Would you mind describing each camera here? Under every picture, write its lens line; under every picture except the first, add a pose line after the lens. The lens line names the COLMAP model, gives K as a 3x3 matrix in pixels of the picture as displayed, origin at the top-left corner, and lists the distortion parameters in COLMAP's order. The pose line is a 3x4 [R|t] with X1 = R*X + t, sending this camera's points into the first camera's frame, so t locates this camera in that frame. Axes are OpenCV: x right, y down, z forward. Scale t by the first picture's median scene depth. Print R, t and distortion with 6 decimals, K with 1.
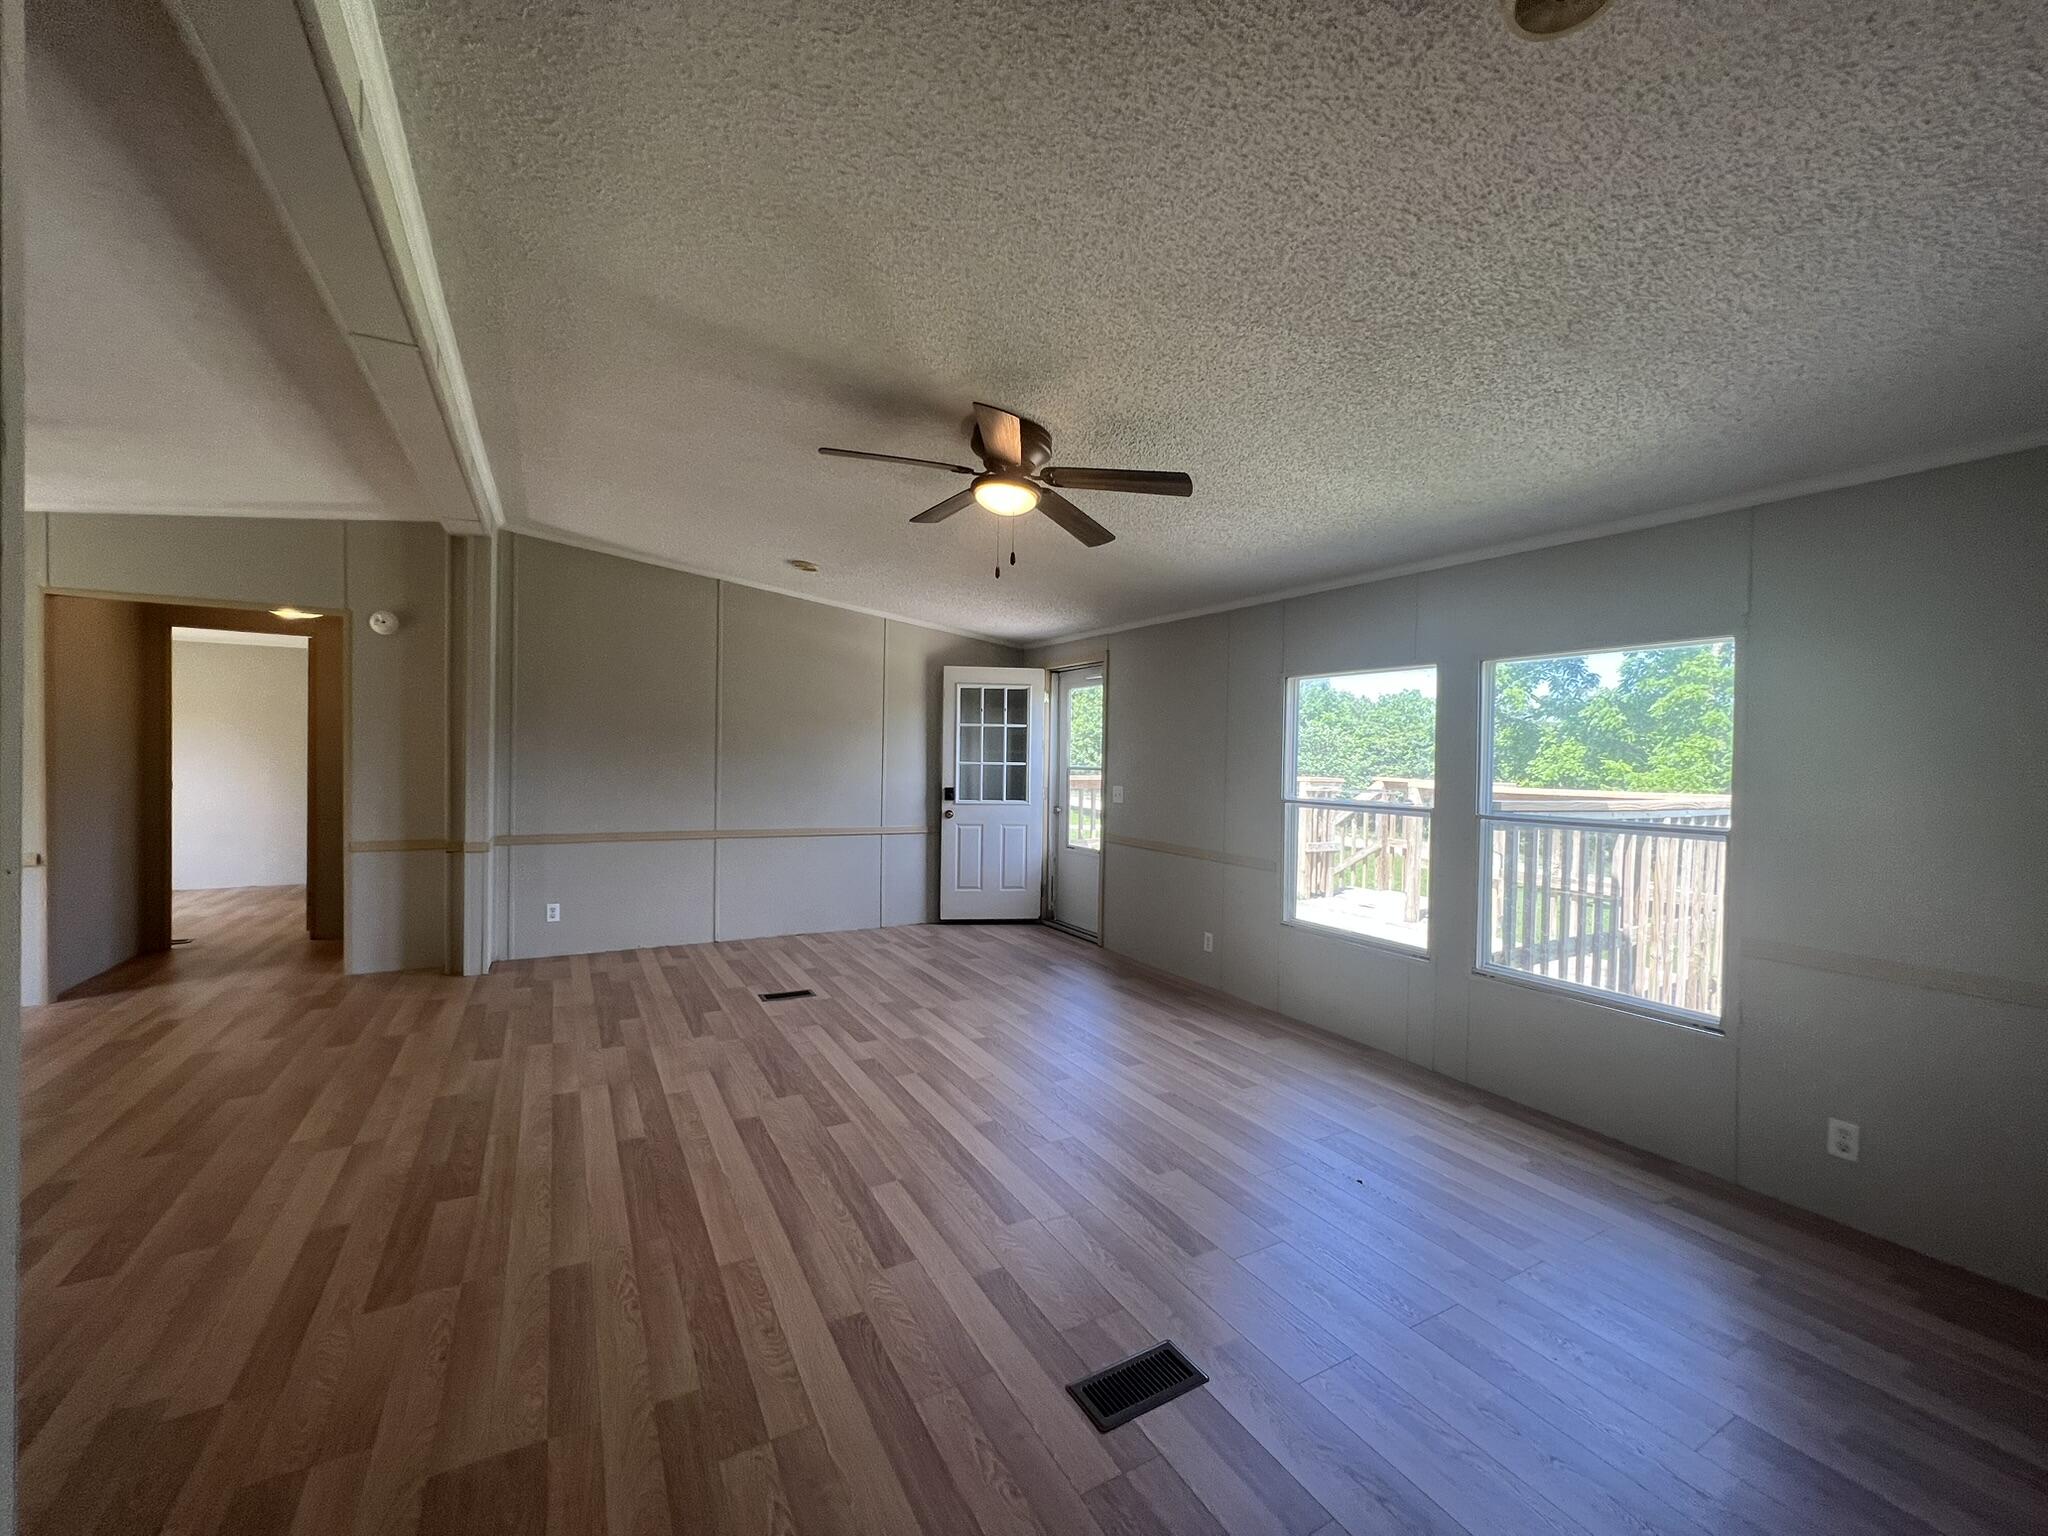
lens RADIAL K [[822.1, 0, 1025.1], [0, 822.1, 766.8], [0, 0, 1]] dist [-0.001057, 0.000673]
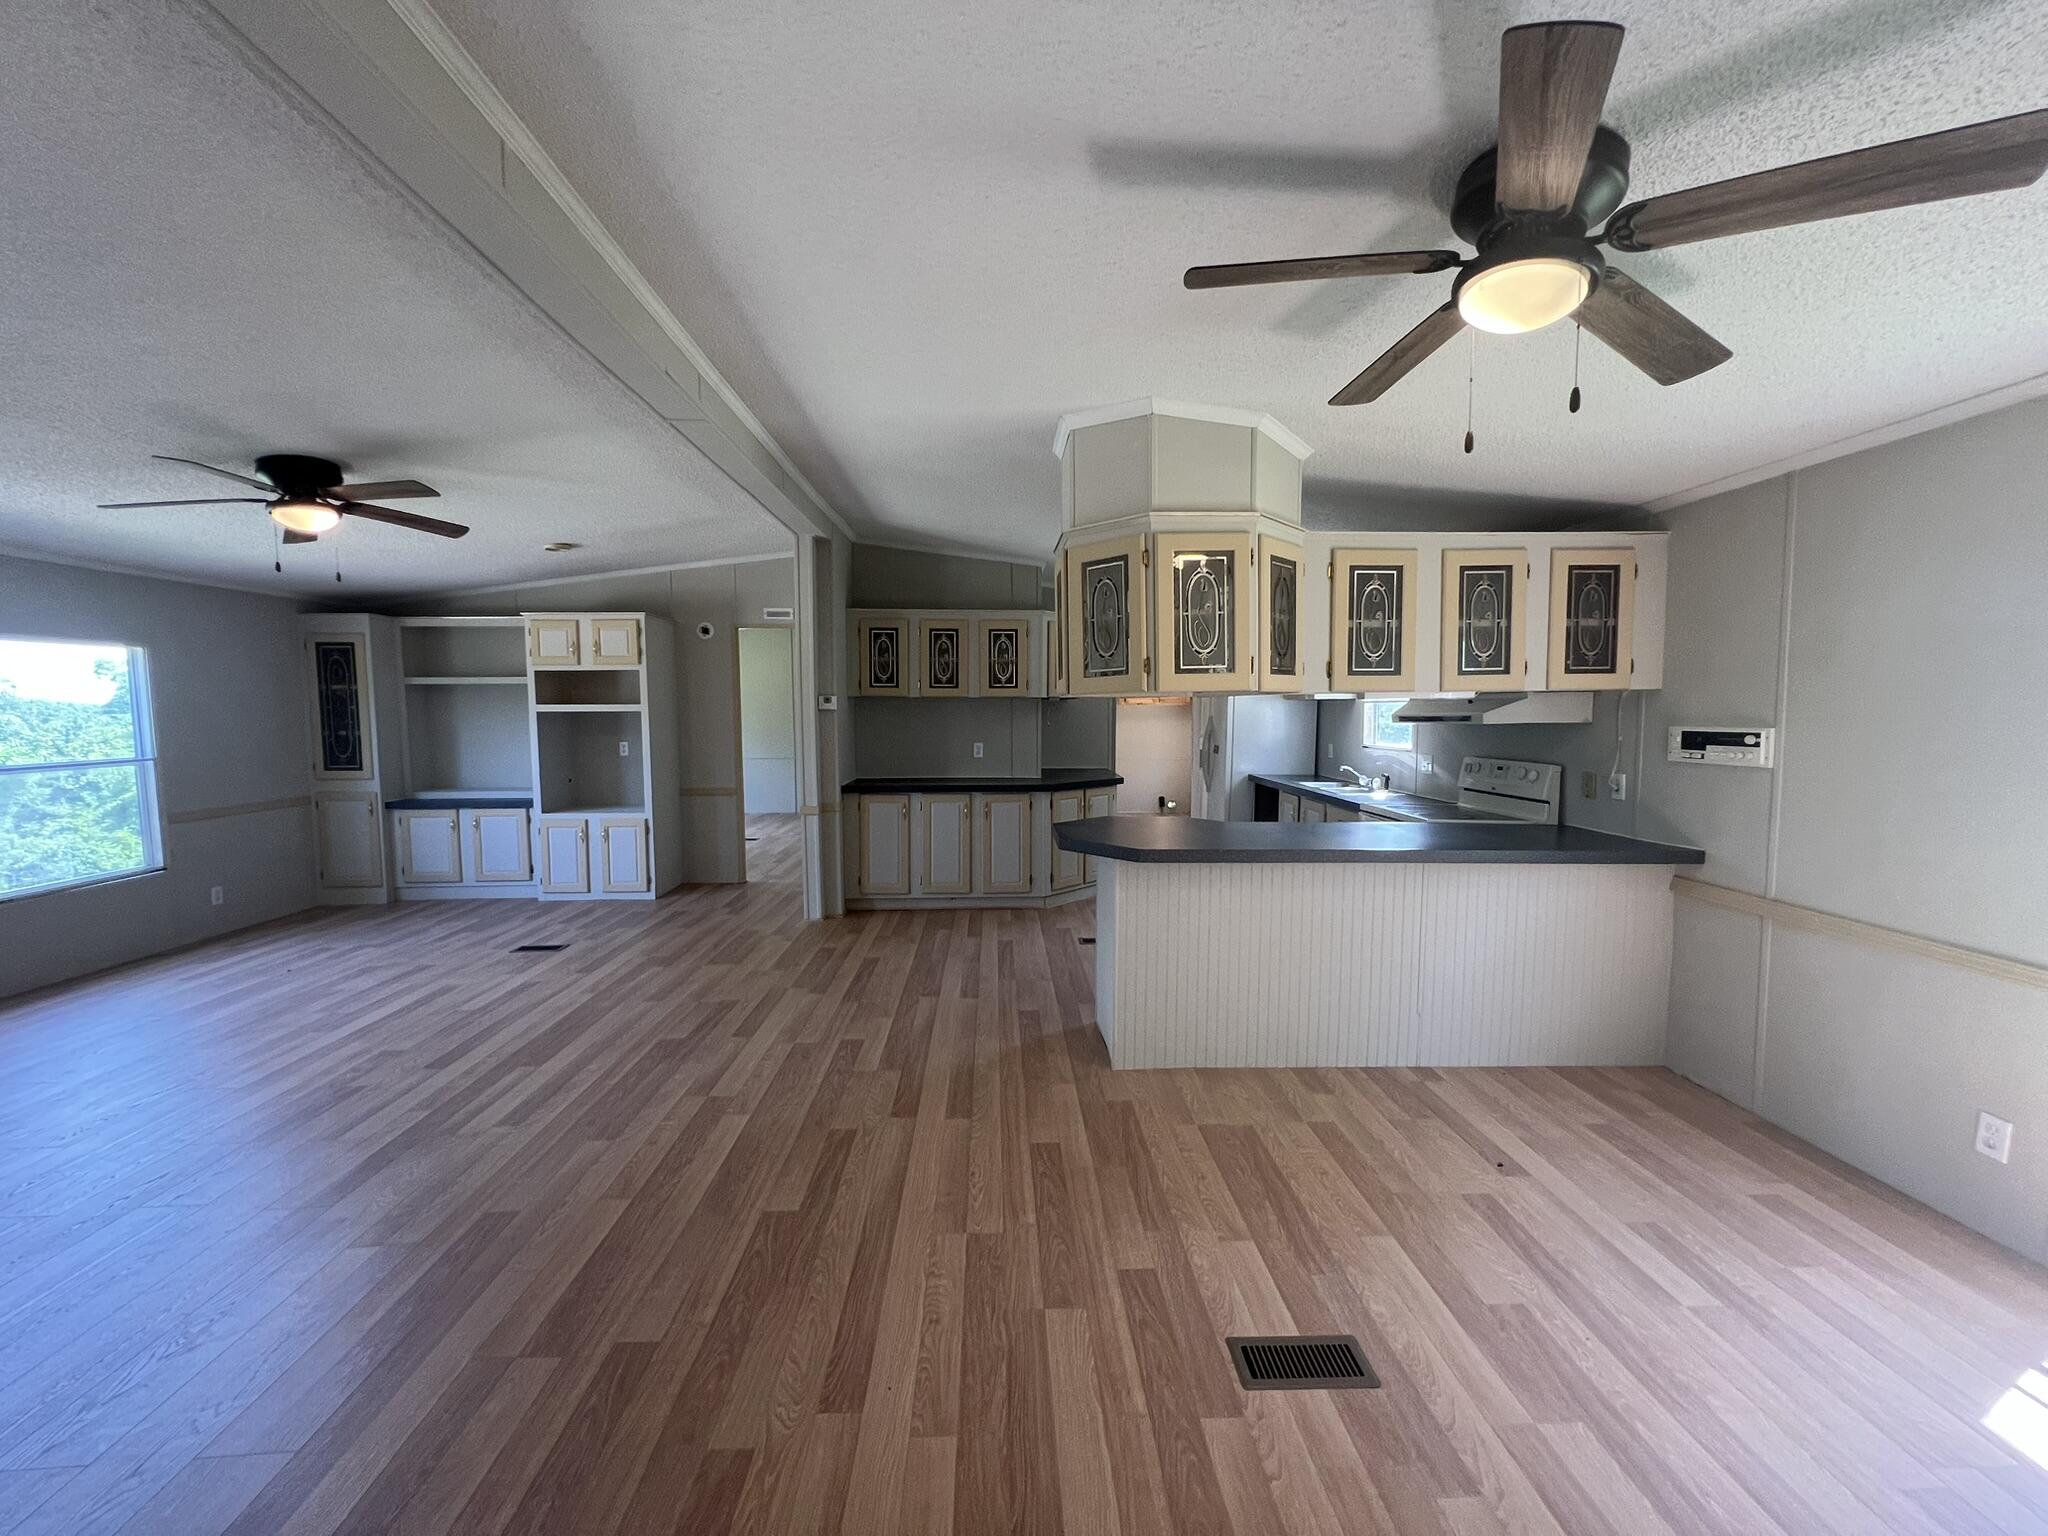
lens RADIAL K [[822.1, 0, 1025.1], [0, 822.1, 766.8], [0, 0, 1]] dist [-0.001057, 0.000673]
pose [[-0.888054, -0.045676, 0.457464, -1.018540], [-0.003597, 0.995712, 0.092435, -0.047071], [-0.459724, 0.080442, -0.884411, 1.058223]]
